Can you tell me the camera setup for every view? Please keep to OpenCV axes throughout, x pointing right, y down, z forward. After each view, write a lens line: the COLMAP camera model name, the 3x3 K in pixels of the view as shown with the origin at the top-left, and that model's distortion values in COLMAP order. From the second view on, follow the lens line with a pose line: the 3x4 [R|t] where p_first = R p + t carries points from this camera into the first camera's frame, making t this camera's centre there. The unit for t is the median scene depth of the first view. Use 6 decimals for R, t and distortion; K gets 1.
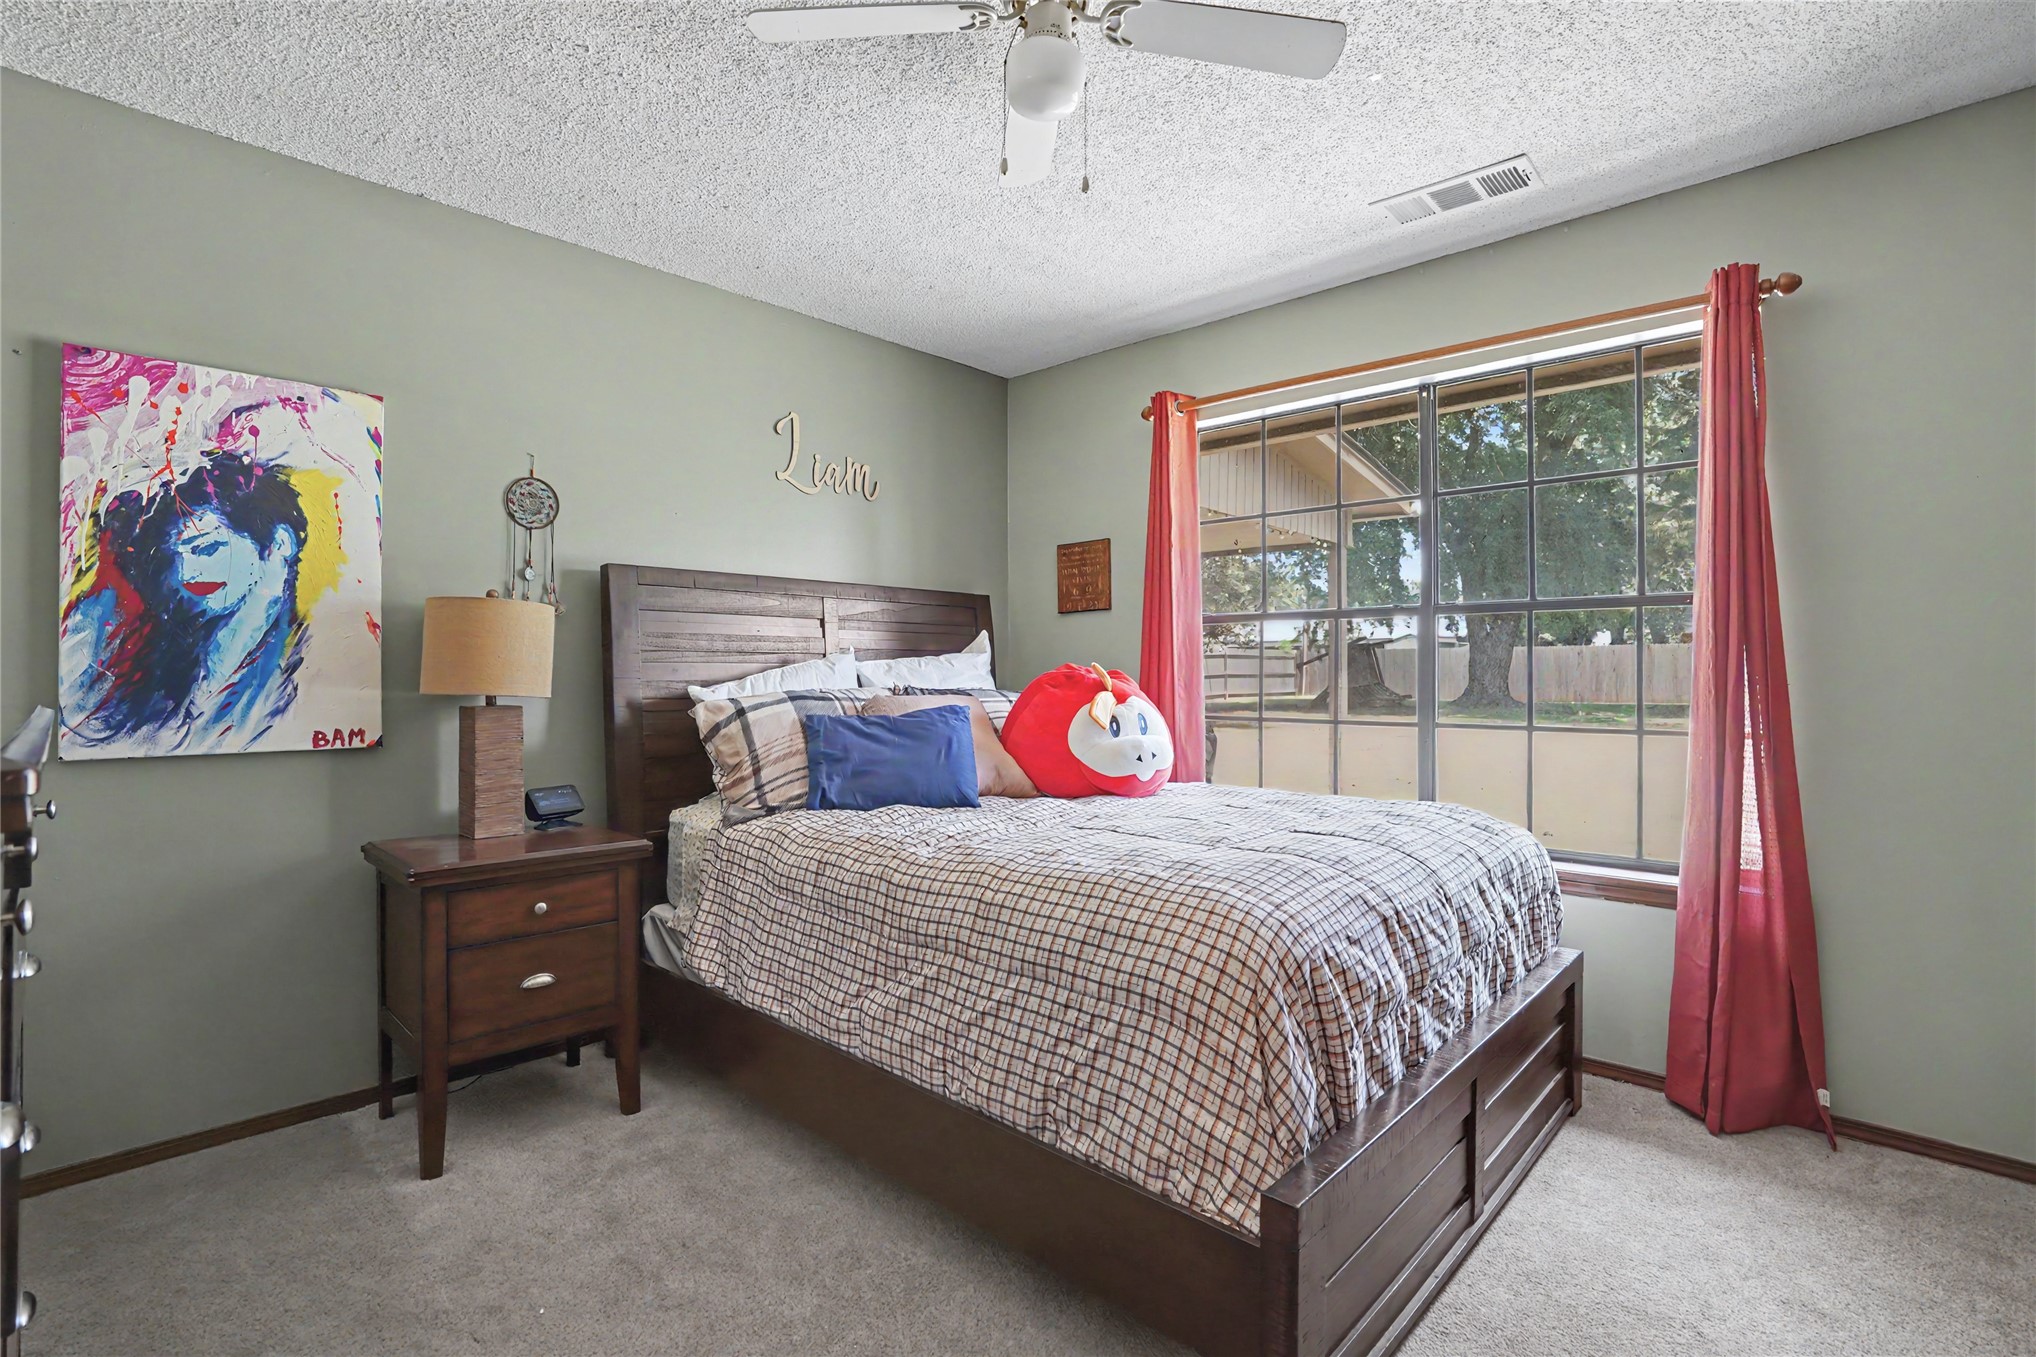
lens RADIAL K [[990.4, 0, 998.4], [0, 990.4, 672.4], [0, 0, 1]] dist [-0.004218, 0.001652]
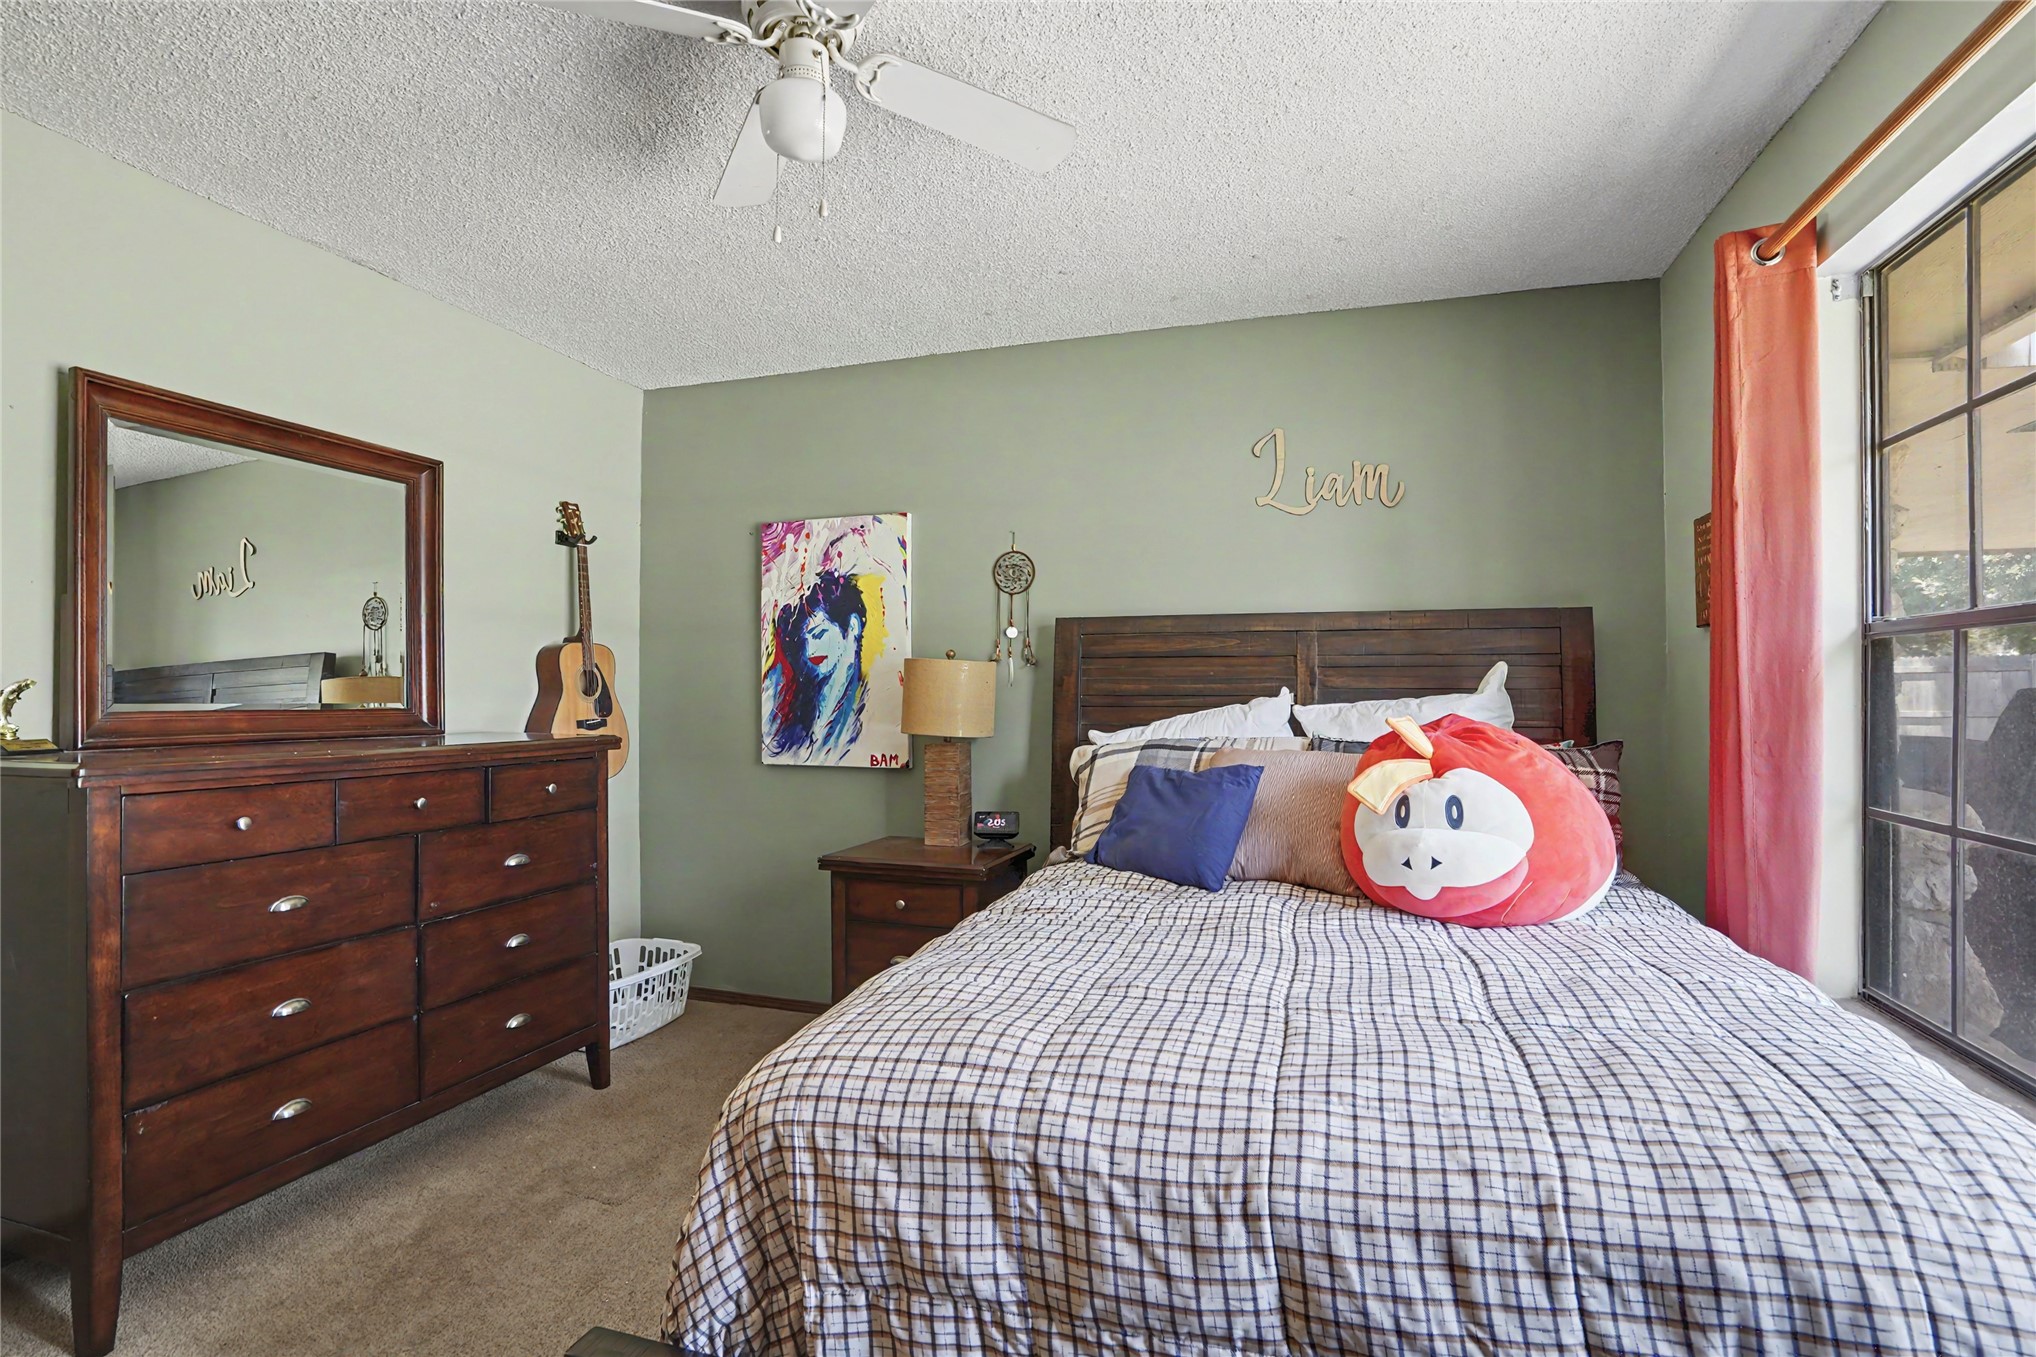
lens RADIAL K [[990.4, 0, 1008.4], [0, 990.4, 692.0], [0, 0, 1]] dist [-0.004218, 0.001652]
pose [[0.444920, -0.000585, -0.895570, 0.745264], [0.002303, 0.999997, 0.000491, -0.034376], [0.895567, -0.002281, 0.444920, 0.571162]]
